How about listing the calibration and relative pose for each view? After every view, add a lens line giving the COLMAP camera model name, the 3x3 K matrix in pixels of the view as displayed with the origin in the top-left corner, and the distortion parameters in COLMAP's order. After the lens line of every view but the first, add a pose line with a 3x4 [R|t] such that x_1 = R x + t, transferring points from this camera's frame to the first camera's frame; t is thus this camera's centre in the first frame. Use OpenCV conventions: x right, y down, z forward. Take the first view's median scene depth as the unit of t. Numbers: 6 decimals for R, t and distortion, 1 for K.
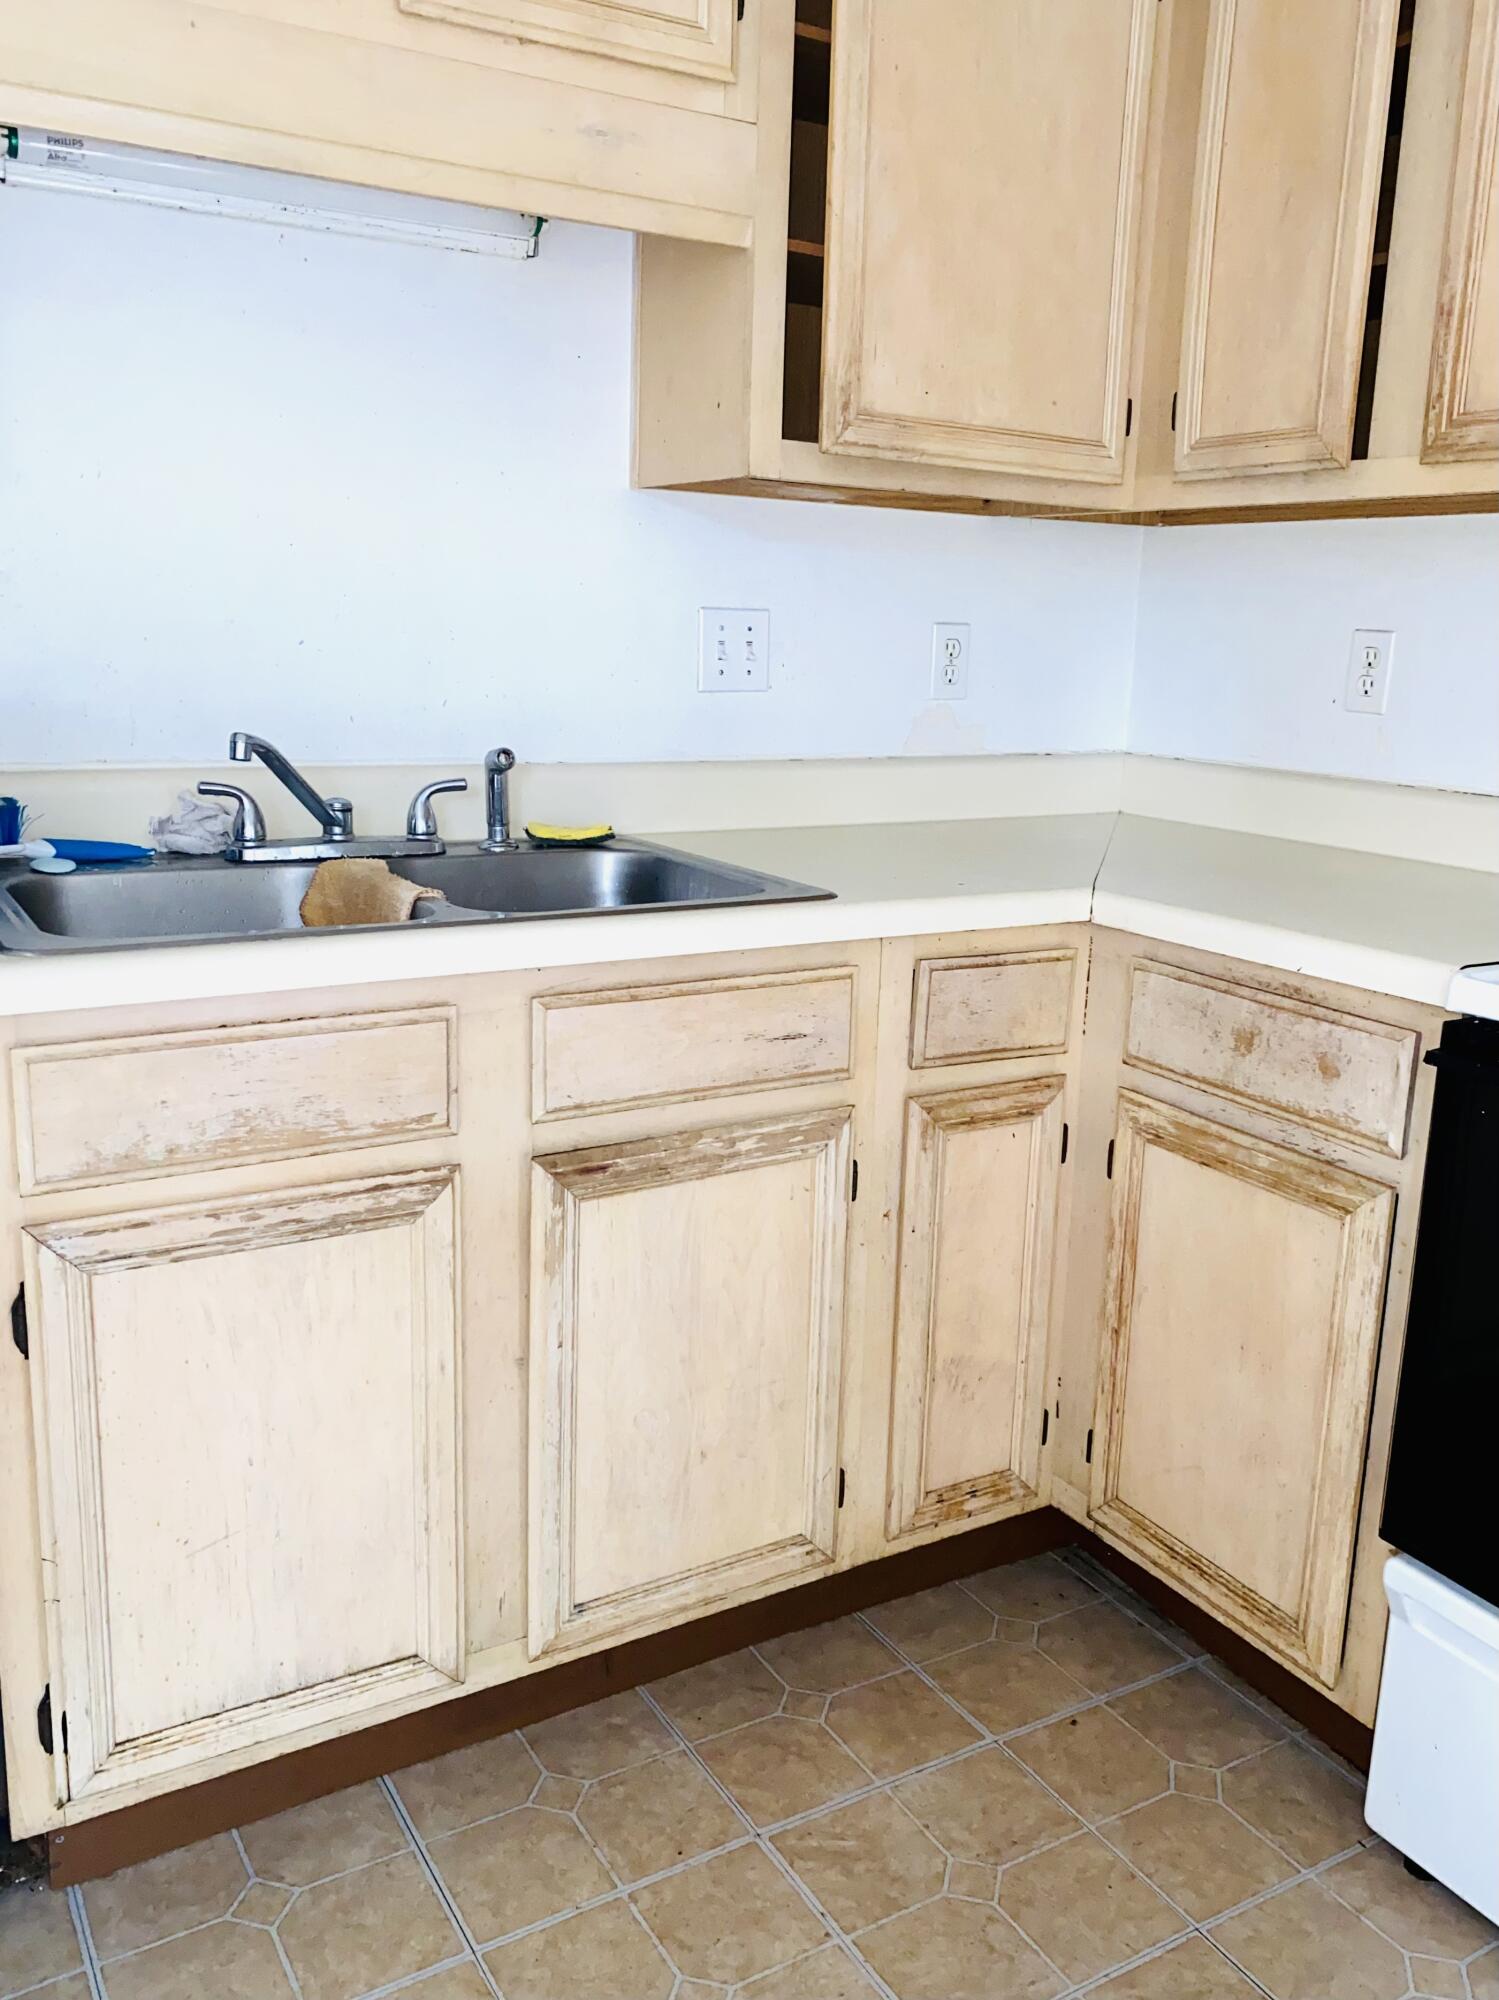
lens RADIAL K [[1649.3, 0, 753.8], [0, 1649.3, 974.3], [0, 0, 1]] dist [0.066272, -0.110745]
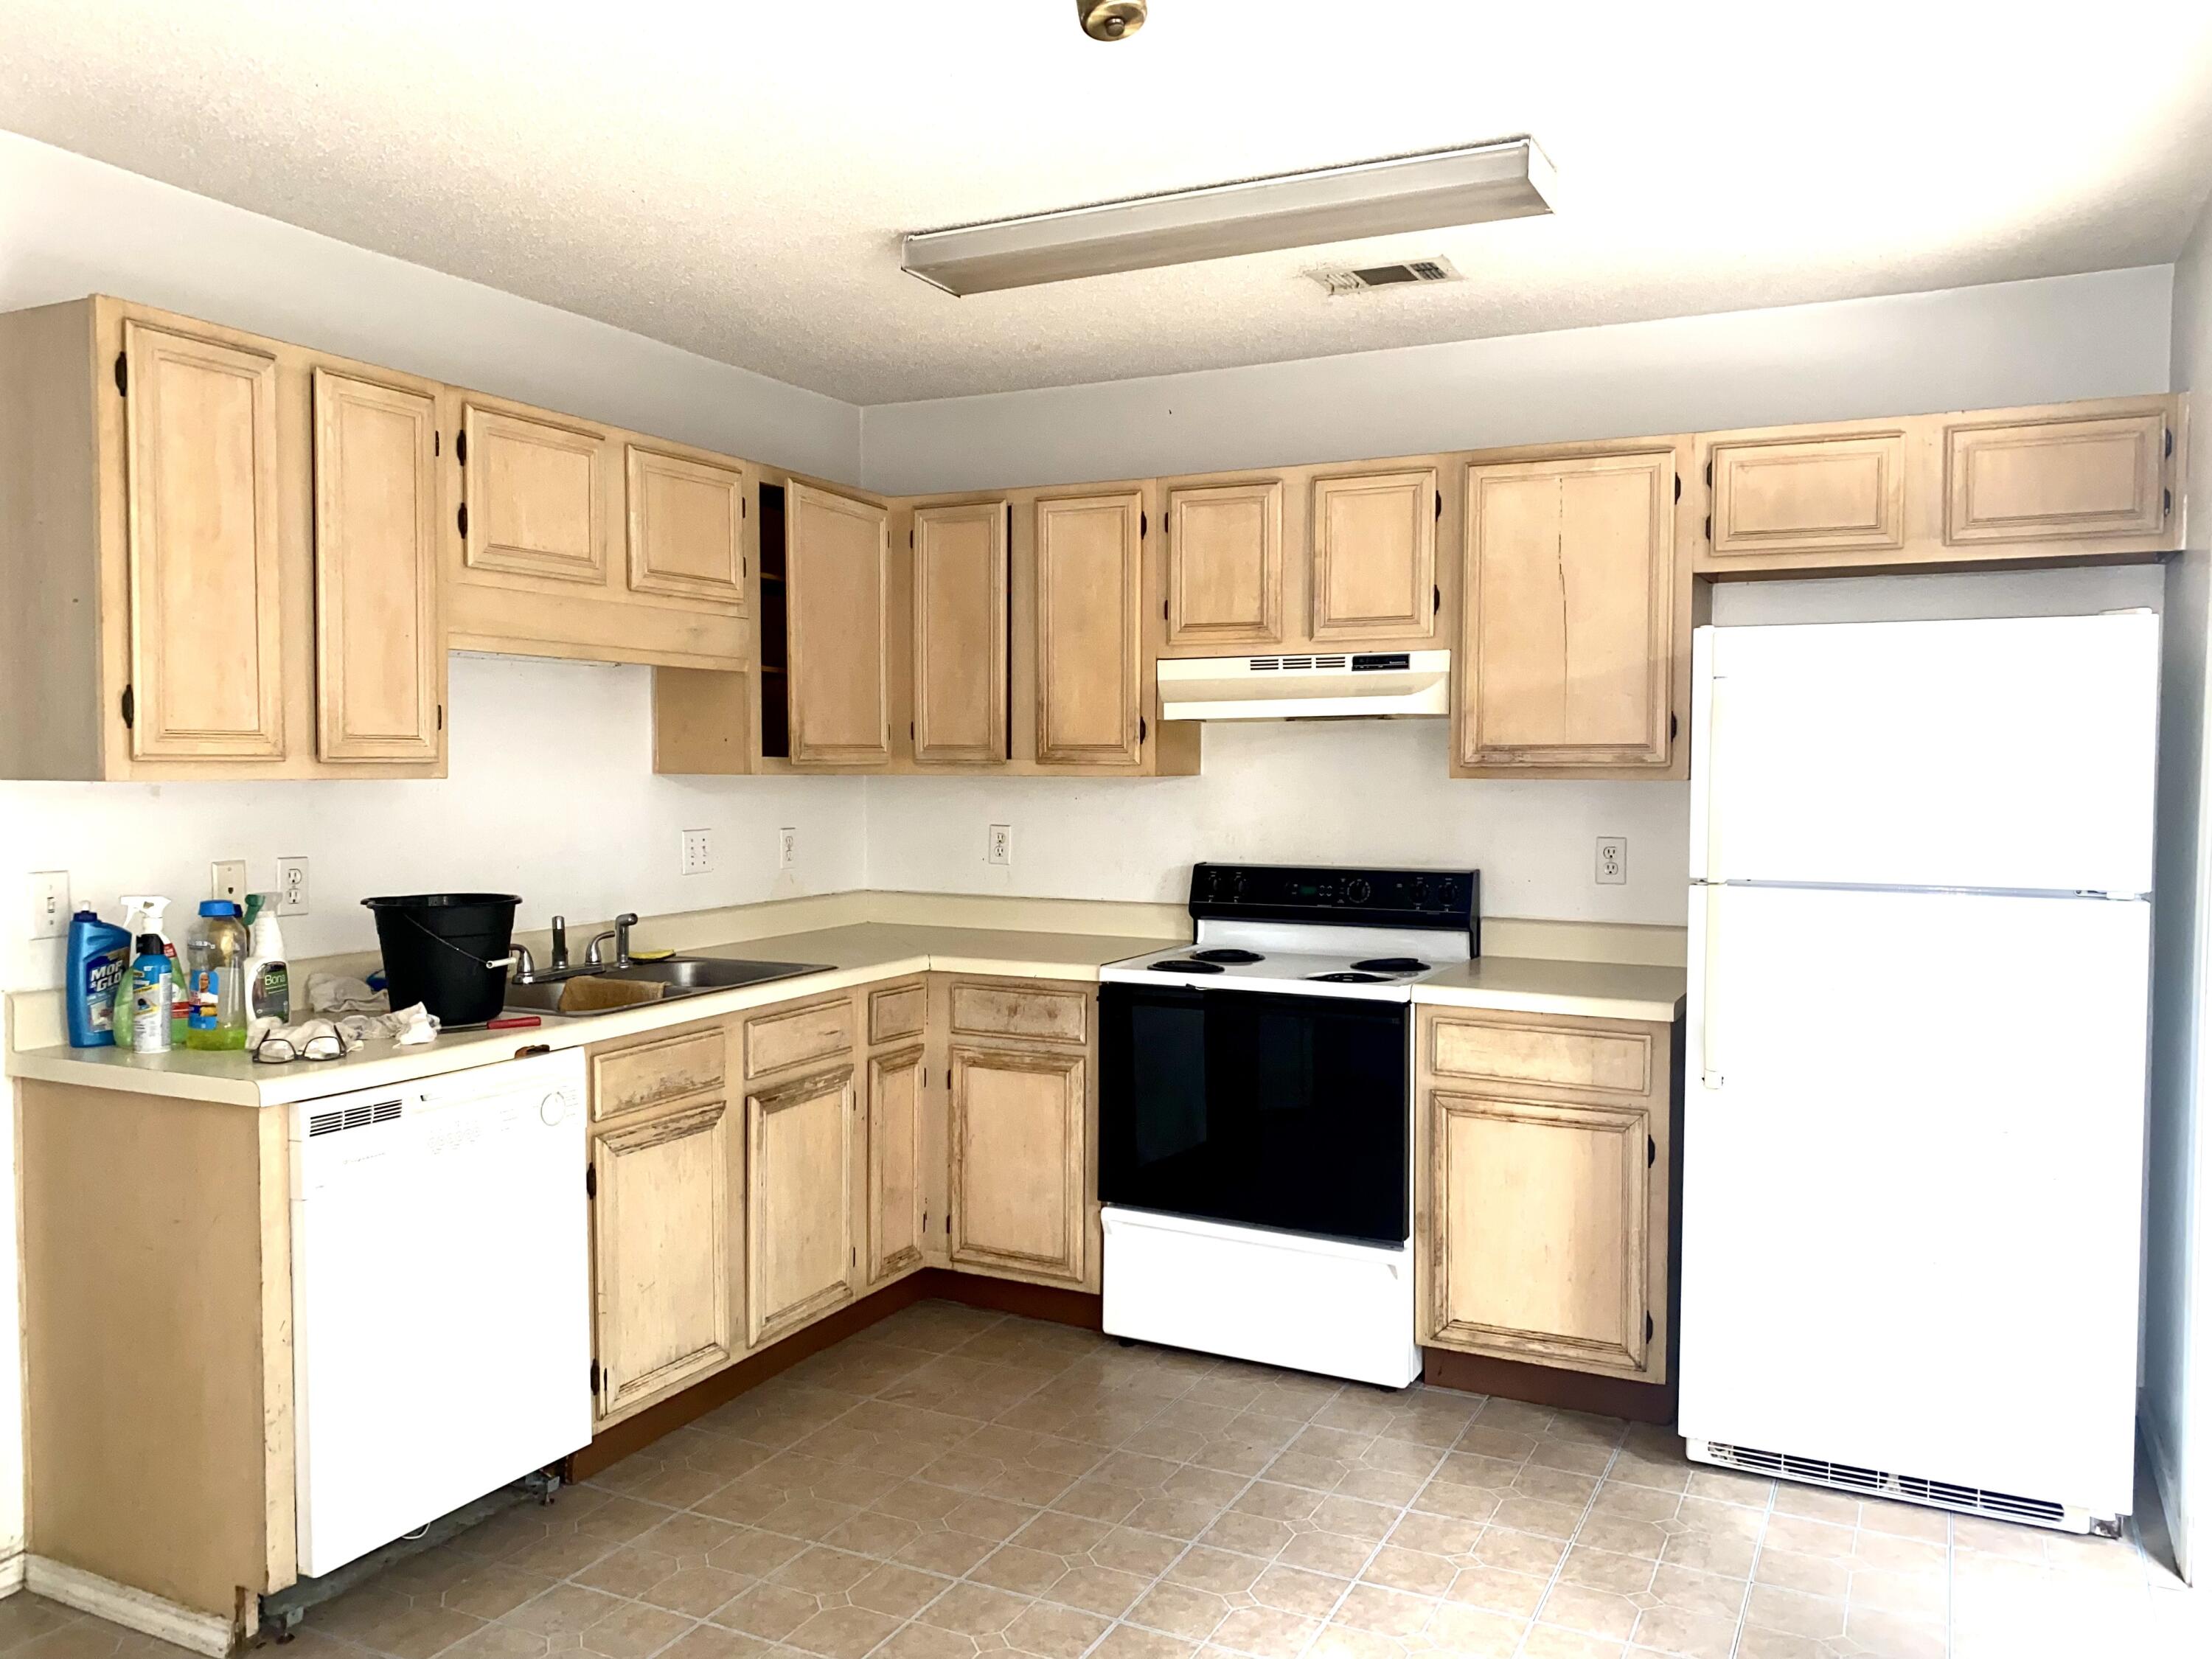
lens RADIAL K [[1683.8, 0, 1106.0], [0, 1683.8, 829.5], [0, 0, 1]] dist [0.002819, -0.003548]
pose [[0.842931, -0.055882, 0.535112, -0.813738], [0.138971, 0.983454, -0.116210, 0.079447], [-0.519764, 0.172322, 0.836750, -1.053524]]
